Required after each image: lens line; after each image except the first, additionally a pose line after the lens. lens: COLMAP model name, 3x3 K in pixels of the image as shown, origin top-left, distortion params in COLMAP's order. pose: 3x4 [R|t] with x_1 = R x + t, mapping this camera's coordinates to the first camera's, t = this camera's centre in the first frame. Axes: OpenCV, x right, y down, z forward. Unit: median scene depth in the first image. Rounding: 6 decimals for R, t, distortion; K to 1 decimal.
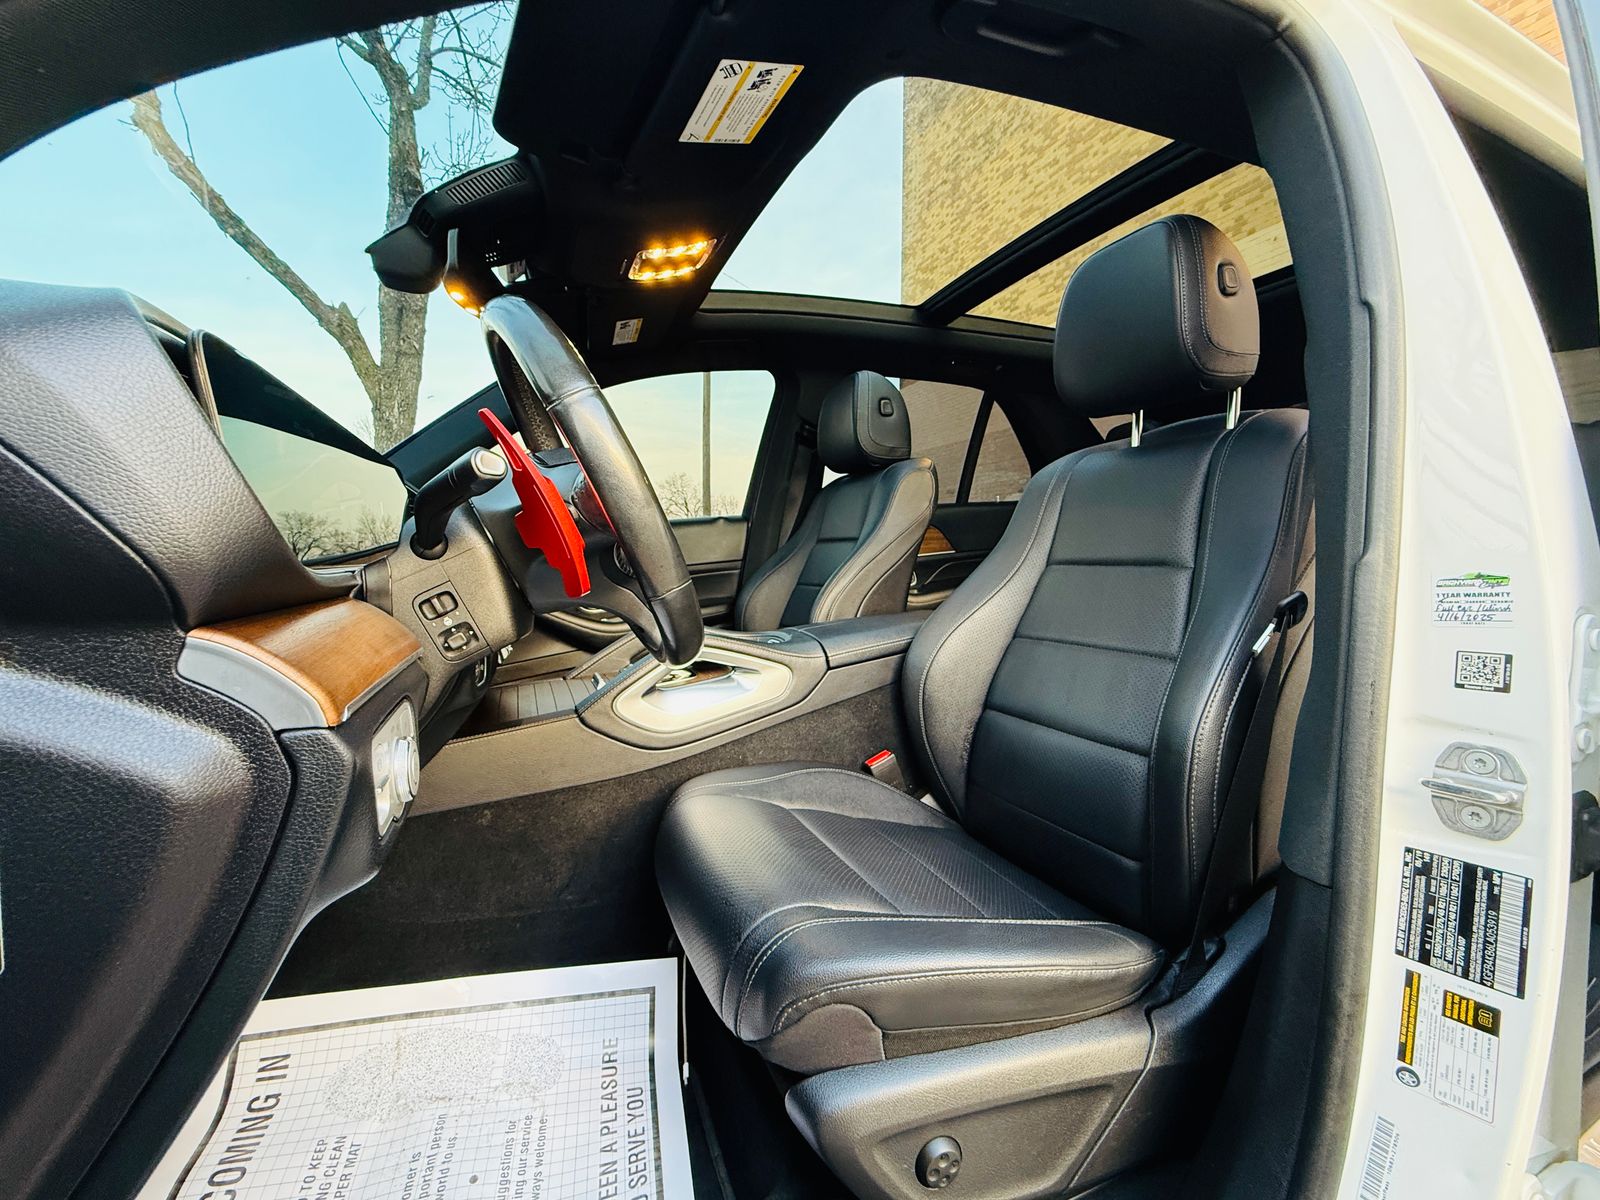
lens RADIAL K [[645.1, 0, 792.4], [0, 645.1, 598.6], [0, 0, 1]] dist [-0.013316, 0.004881]
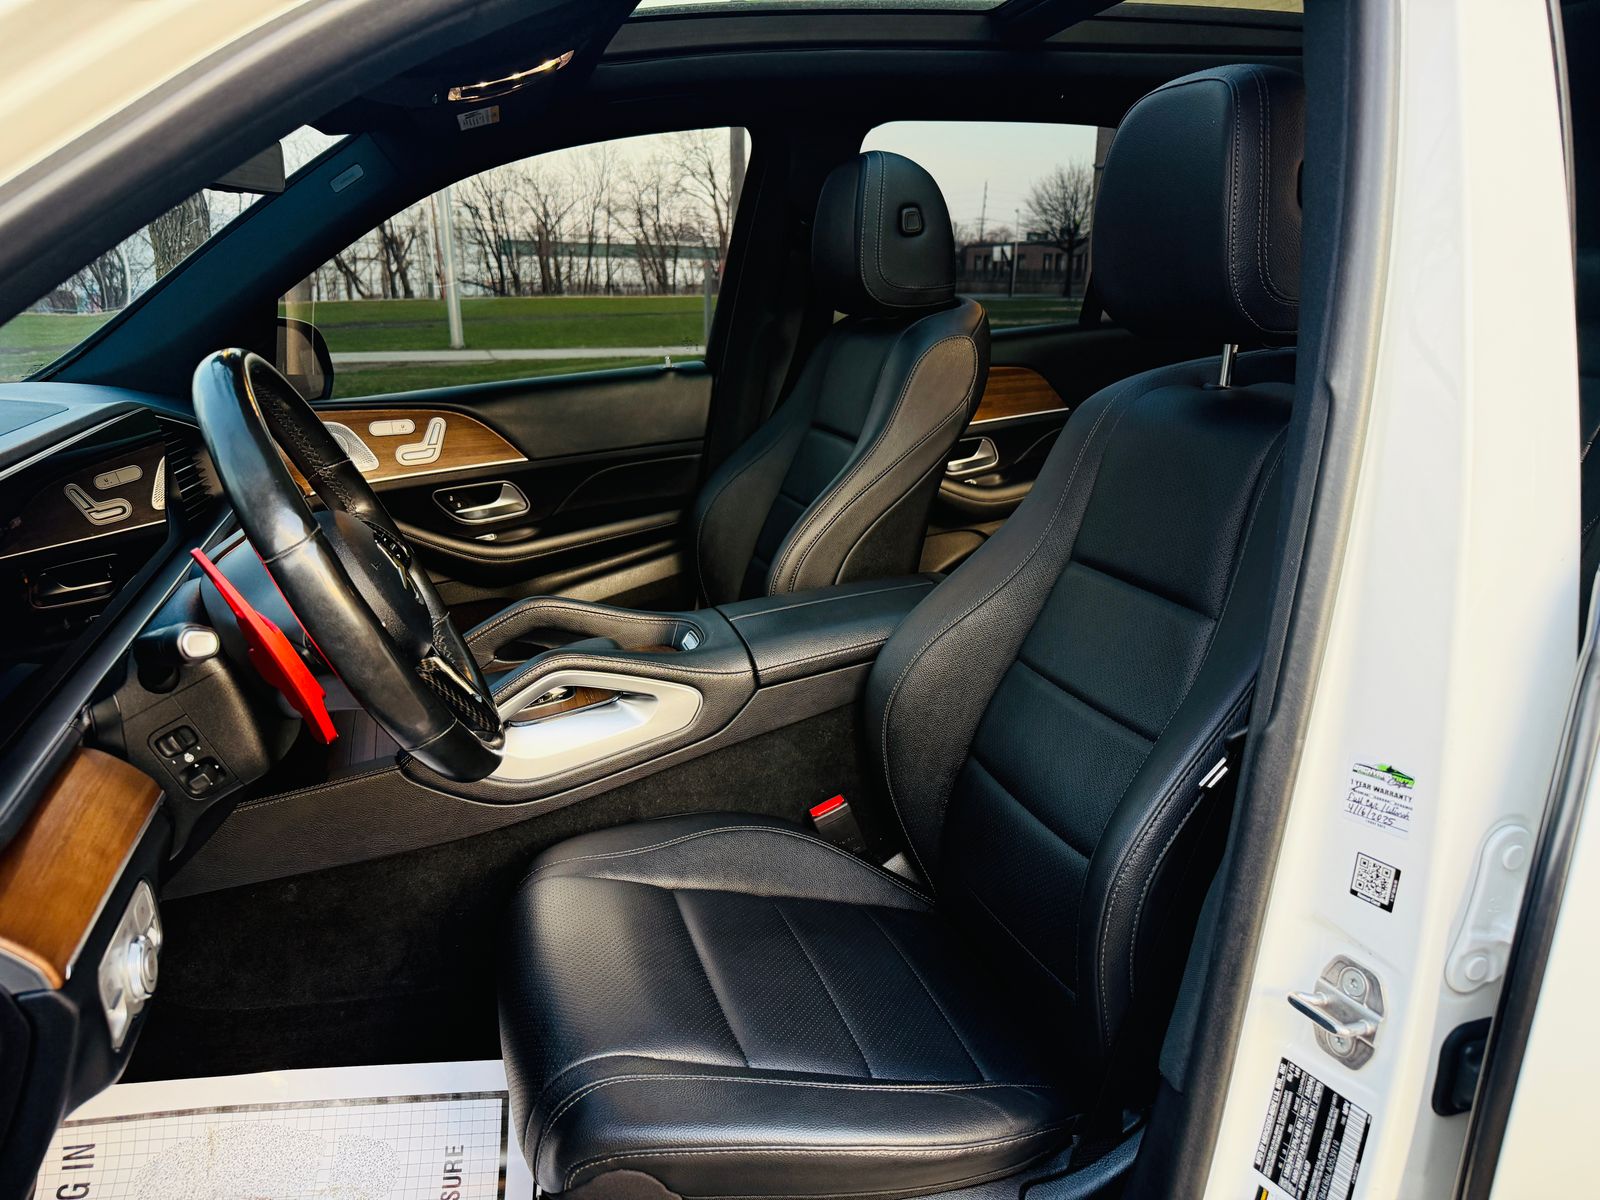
lens RADIAL K [[1129.3, 0, 800.0], [0, 1129.3, 600.0], [0, 0, 1]] dist [0.013525, -0.021663]
pose [[0.995800, 0.027588, -0.087303, 0.291691], [-0.008473, 0.977201, 0.212148, -0.348728], [0.091165, -0.210517, 0.973330, -0.265022]]
